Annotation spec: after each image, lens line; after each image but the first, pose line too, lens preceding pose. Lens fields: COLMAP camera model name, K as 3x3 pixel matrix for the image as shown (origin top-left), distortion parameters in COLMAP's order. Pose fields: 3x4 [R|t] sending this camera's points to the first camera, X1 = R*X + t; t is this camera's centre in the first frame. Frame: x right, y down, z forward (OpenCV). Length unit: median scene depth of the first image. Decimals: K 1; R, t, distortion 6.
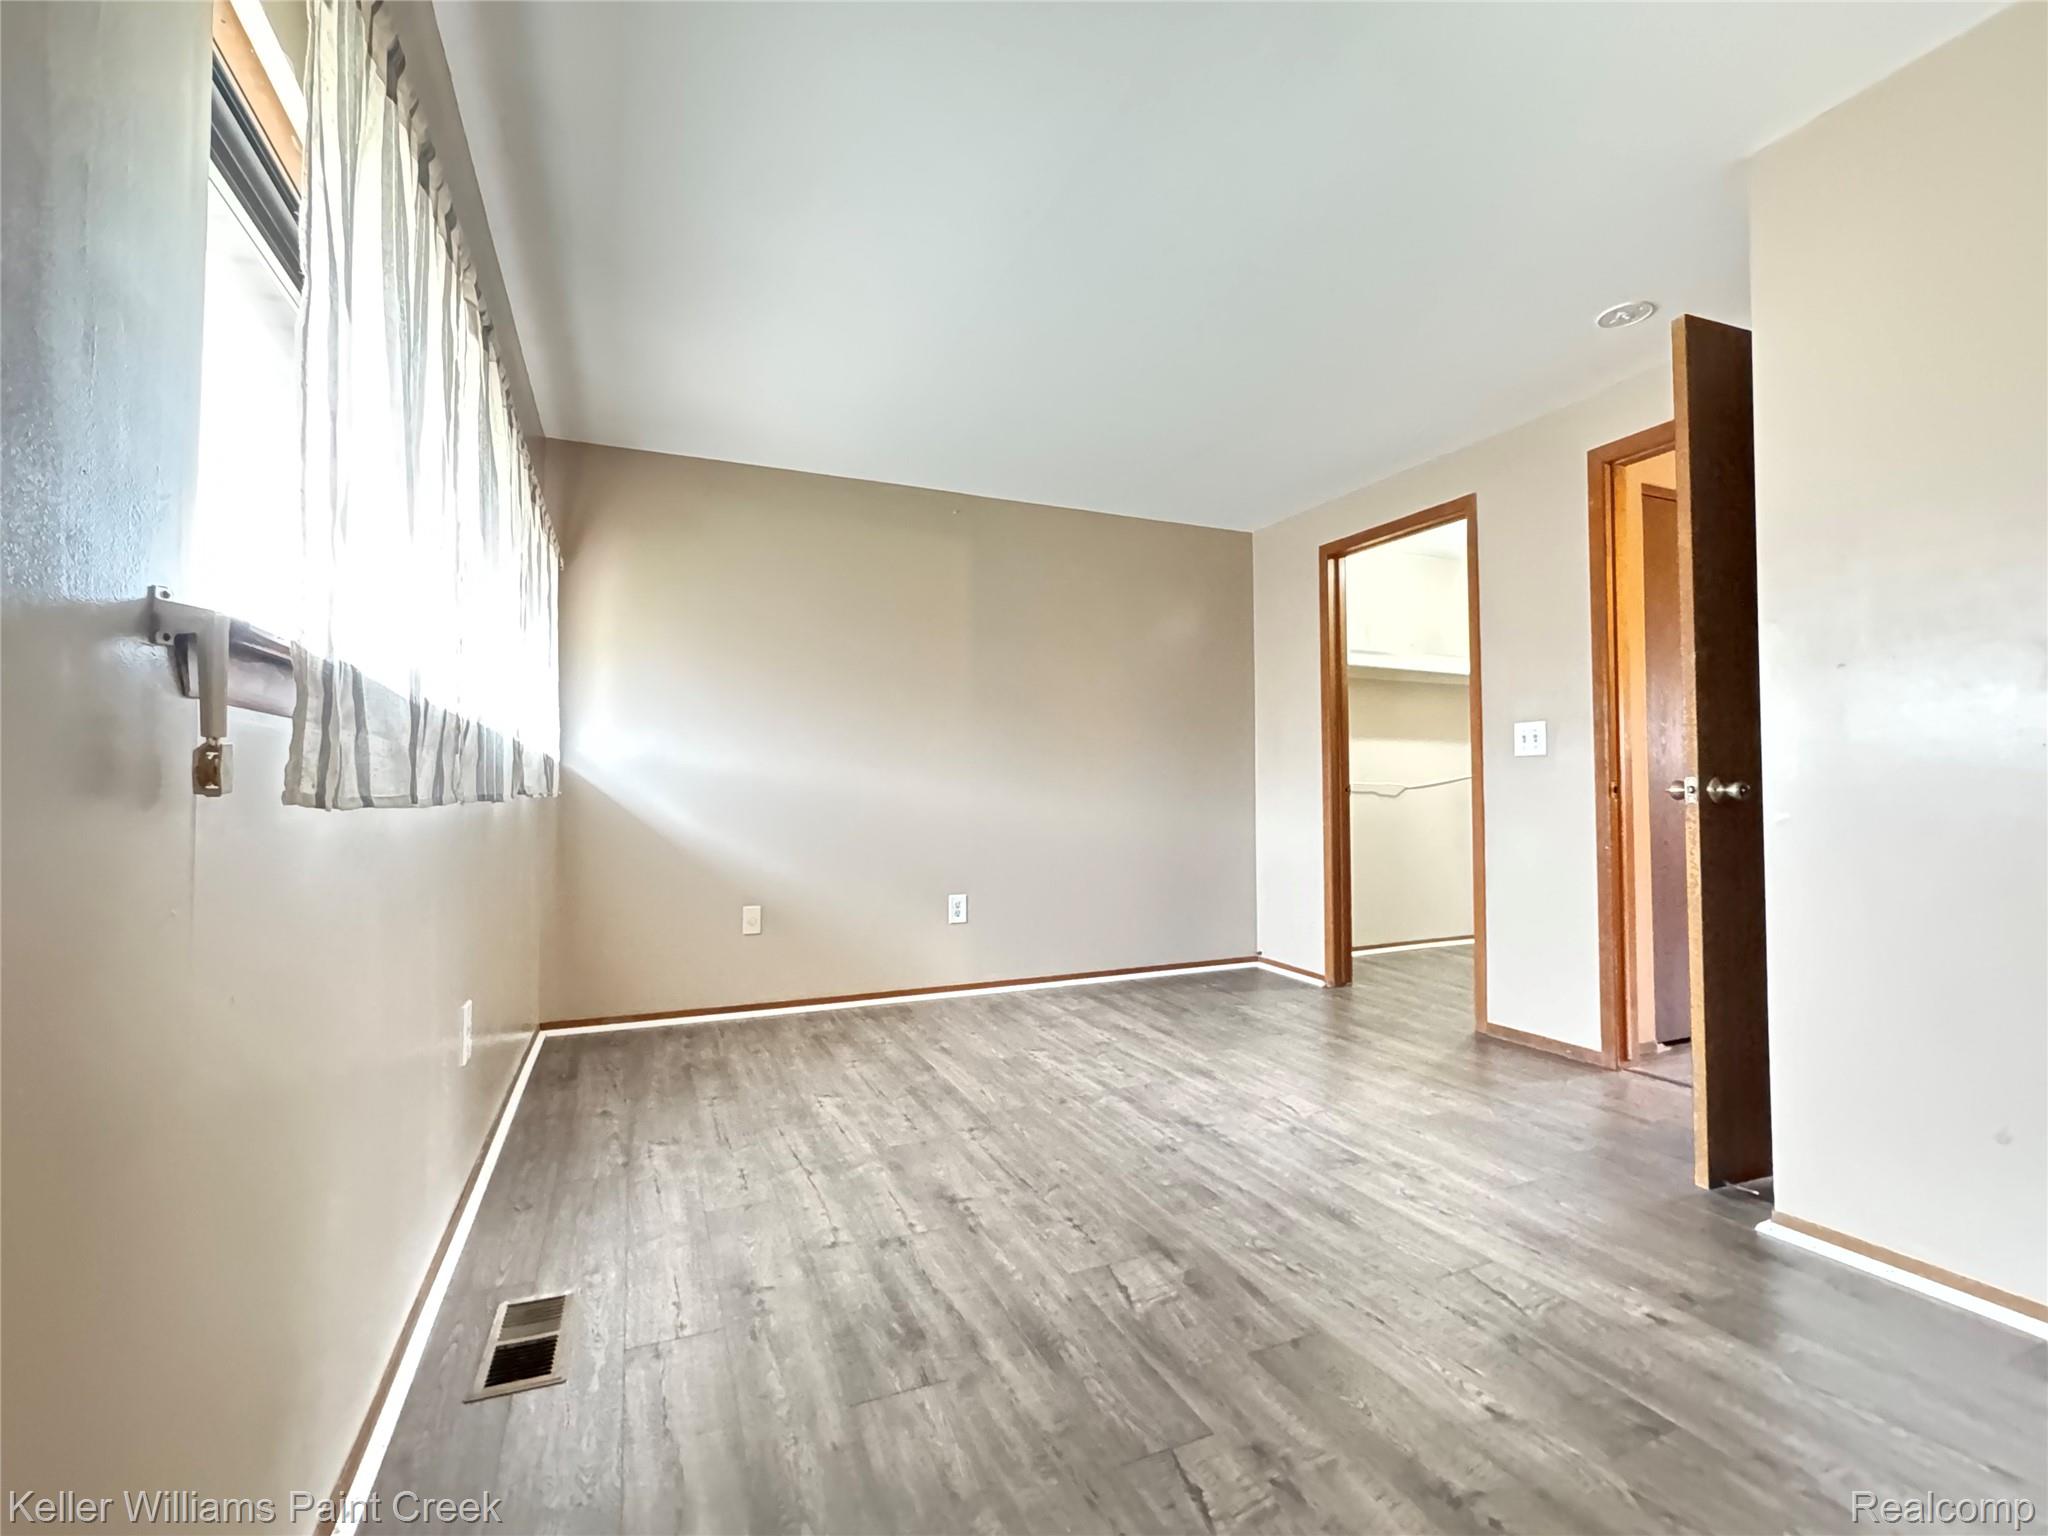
lens RADIAL K [[891.9, 0, 1024.0], [0, 891.9, 768.0], [0, 0, 1]] dist [0.000134, 0.000321]
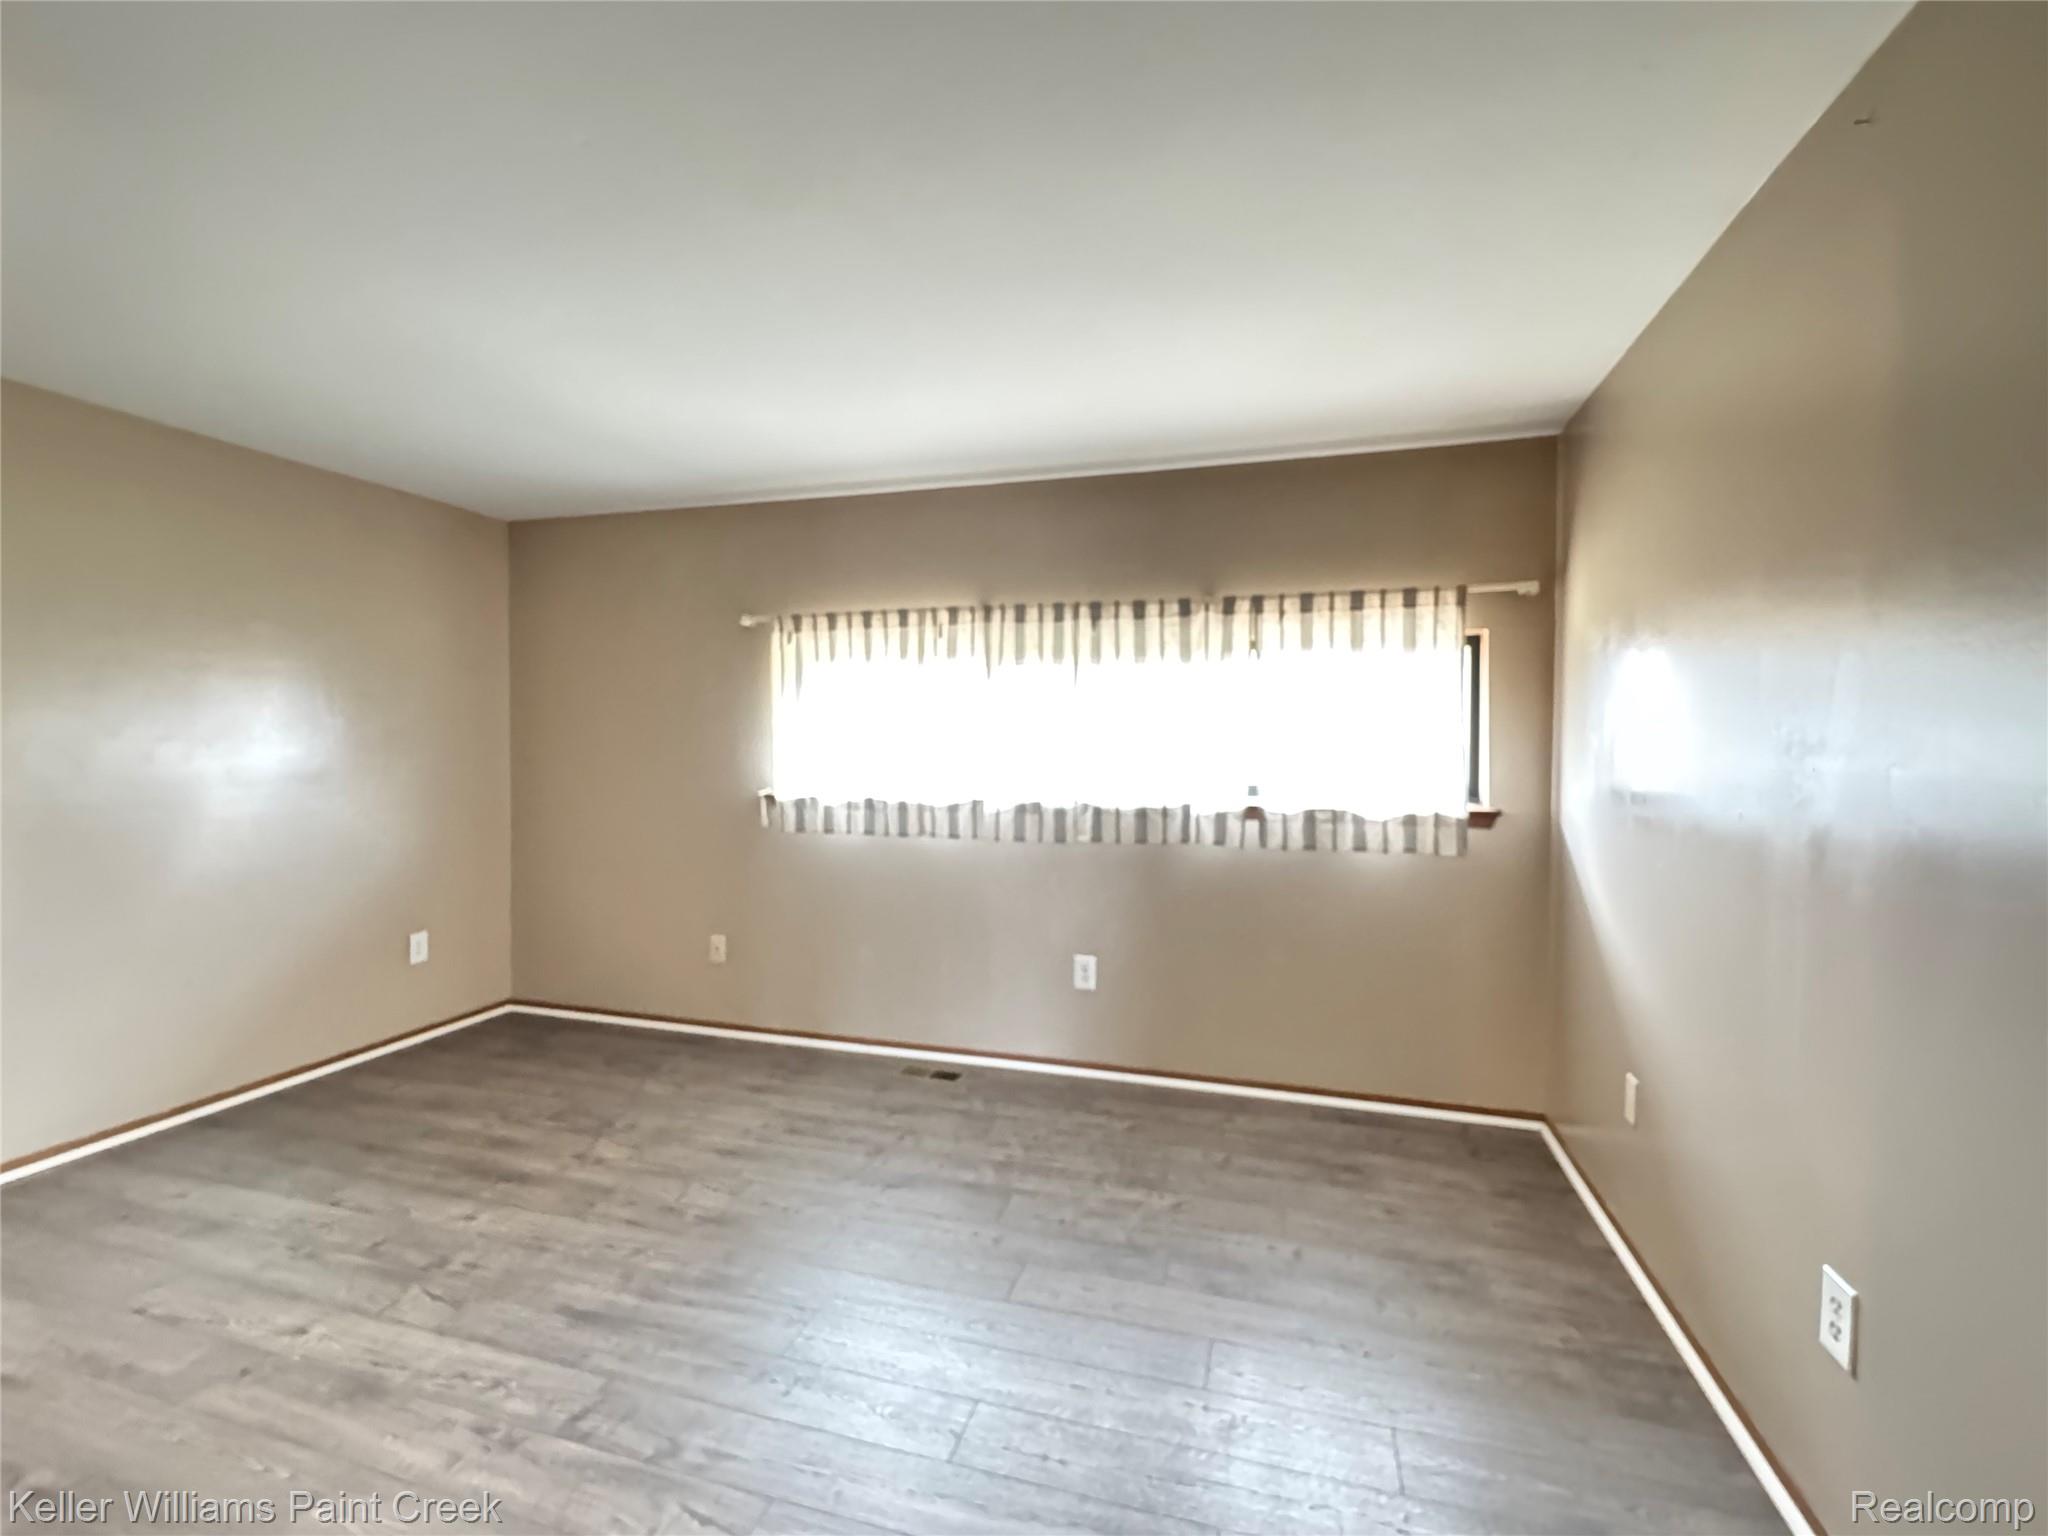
lens RADIAL K [[891.9, 0, 1024.0], [0, 891.9, 768.0], [0, 0, 1]] dist [0.000134, 0.000321]
pose [[-0.644449, 0.015805, -0.764484, 0.838623], [0.016170, 0.999844, 0.007039, -0.130646], [0.764476, -0.007825, -0.644604, 2.161015]]
